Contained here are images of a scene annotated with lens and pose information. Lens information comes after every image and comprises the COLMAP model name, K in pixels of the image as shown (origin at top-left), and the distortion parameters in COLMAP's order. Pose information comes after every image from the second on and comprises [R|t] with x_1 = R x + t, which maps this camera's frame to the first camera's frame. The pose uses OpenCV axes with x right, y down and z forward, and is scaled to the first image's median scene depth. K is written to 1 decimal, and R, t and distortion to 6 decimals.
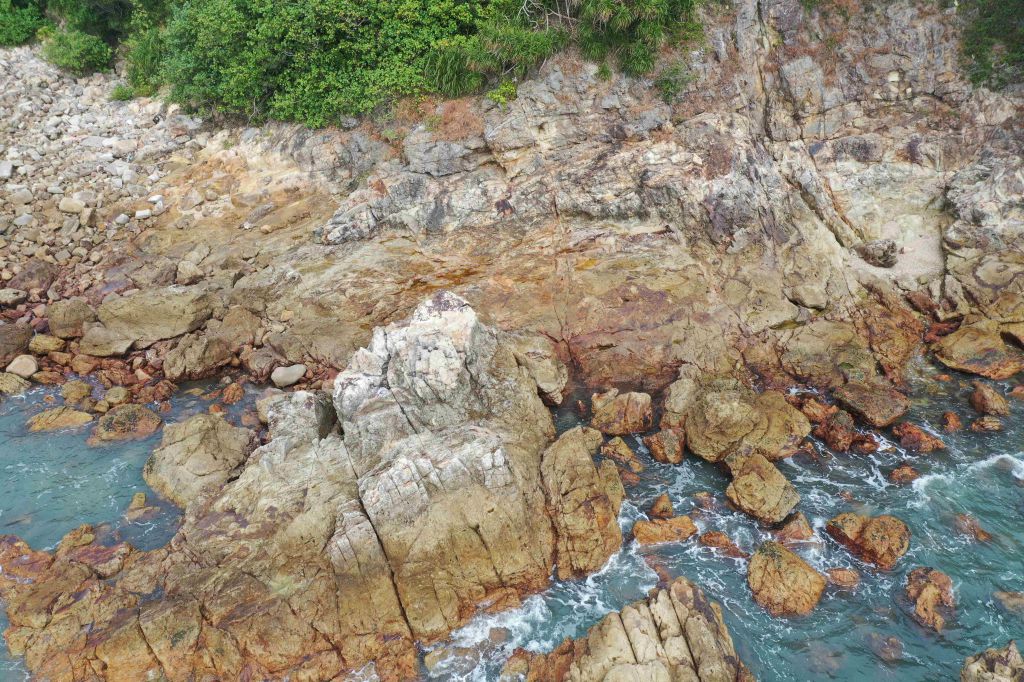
lens RADIAL K [[805.1, 0, 509.7], [0, 805.1, 341.1], [0, 0, 1]] dist [0.011078, 0.001743]
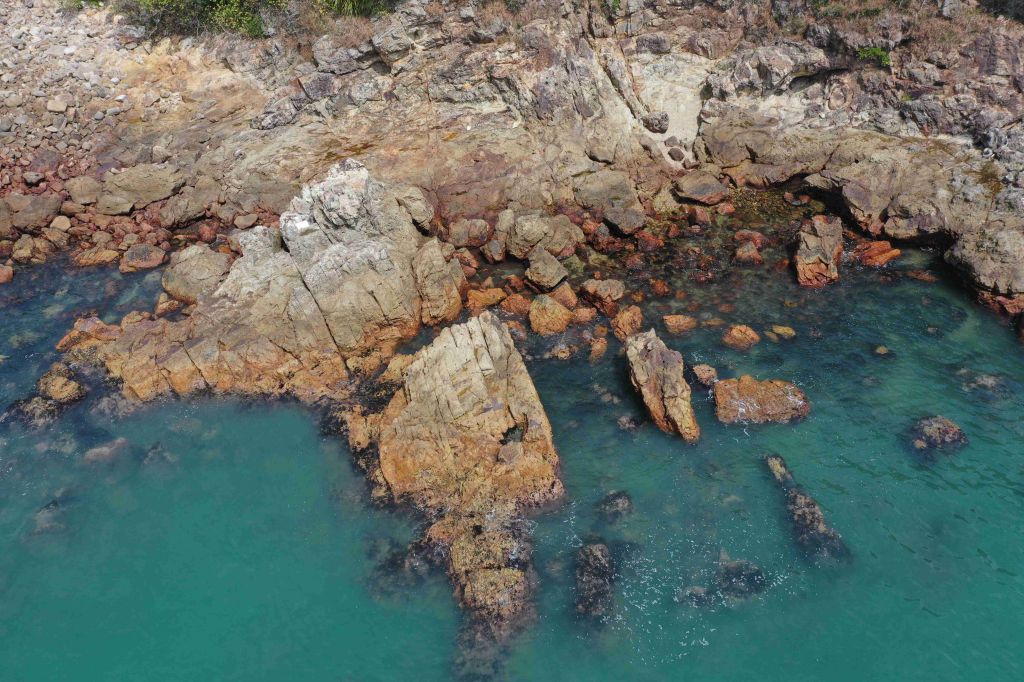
lens RADIAL K [[794.3, 0, 509.4], [0, 794.3, 345.3], [0, 0, 1]] dist [-0.022308, 0.002687]
pose [[0.995025, -0.056420, 0.082109, 0.060585], [0.042887, 0.986486, 0.158134, 0.047489], [-0.089922, -0.153826, 0.983998, -0.416097]]
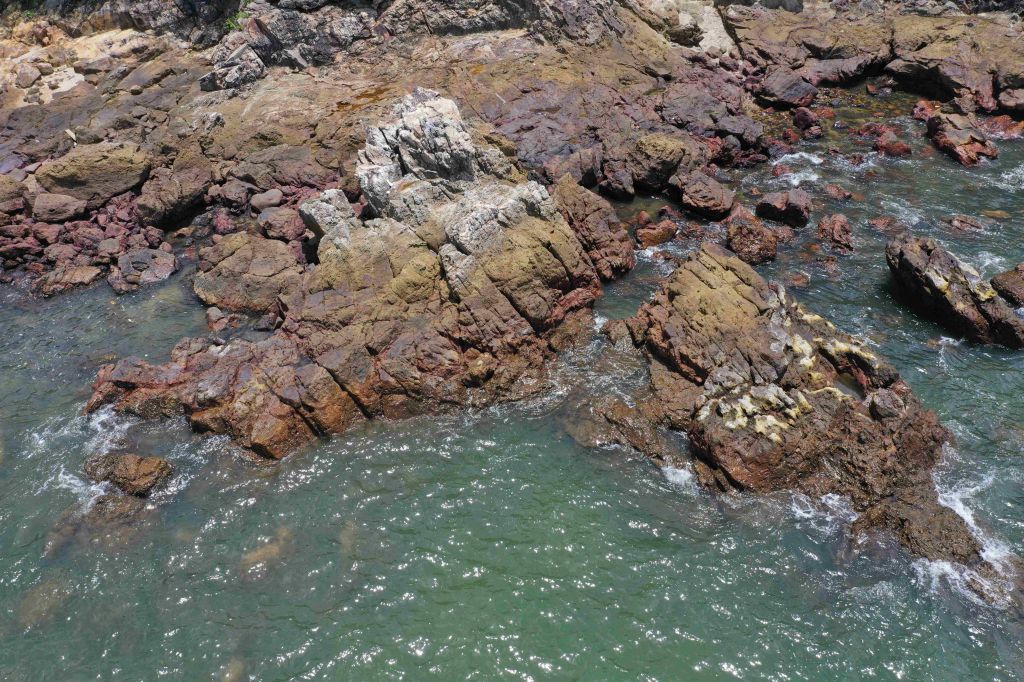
lens RADIAL K [[794.3, 0, 509.4], [0, 794.3, 345.3], [0, 0, 1]] dist [-0.022308, 0.002687]
pose [[0.913843, -0.242854, 0.325444, -0.301323], [0.195026, 0.965453, 0.172813, 0.088870], [-0.356169, -0.094454, 0.929635, -0.074267]]
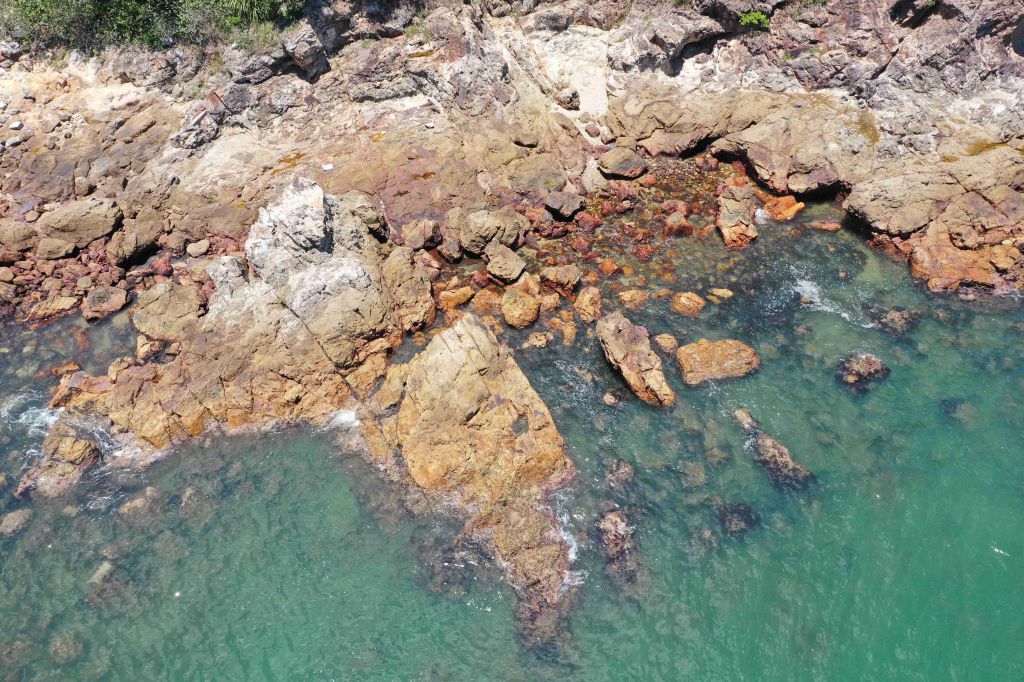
lens RADIAL K [[800.2, 0, 512.0], [0, 800.2, 341.0], [0, 0, 1]] dist [-0.008459, 0.003256]
pose [[0.952383, -0.203680, 0.226895, -0.075937], [0.147197, 0.958826, 0.242870, -0.054295], [-0.267021, -0.197907, 0.943150, -0.477794]]
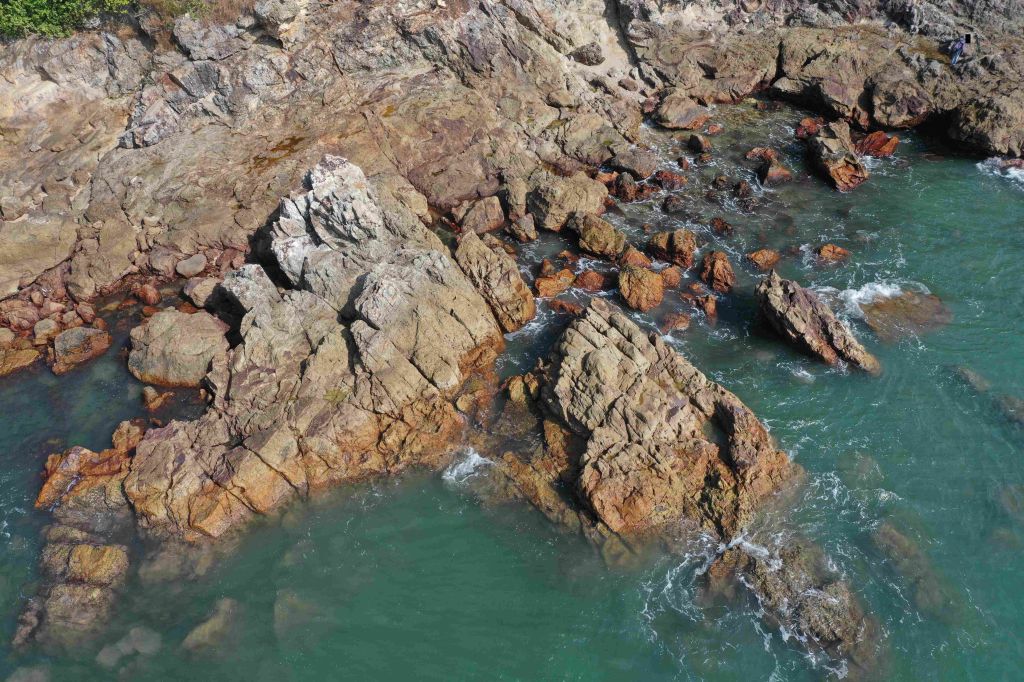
lens RADIAL K [[794.3, 0, 509.4], [0, 794.3, 345.3], [0, 0, 1]] dist [-0.022308, 0.002687]
pose [[0.878210, -0.318634, 0.356679, -0.258115], [0.242159, 0.939339, 0.242902, -0.011530], [-0.412439, -0.126946, 0.902097, -0.153090]]
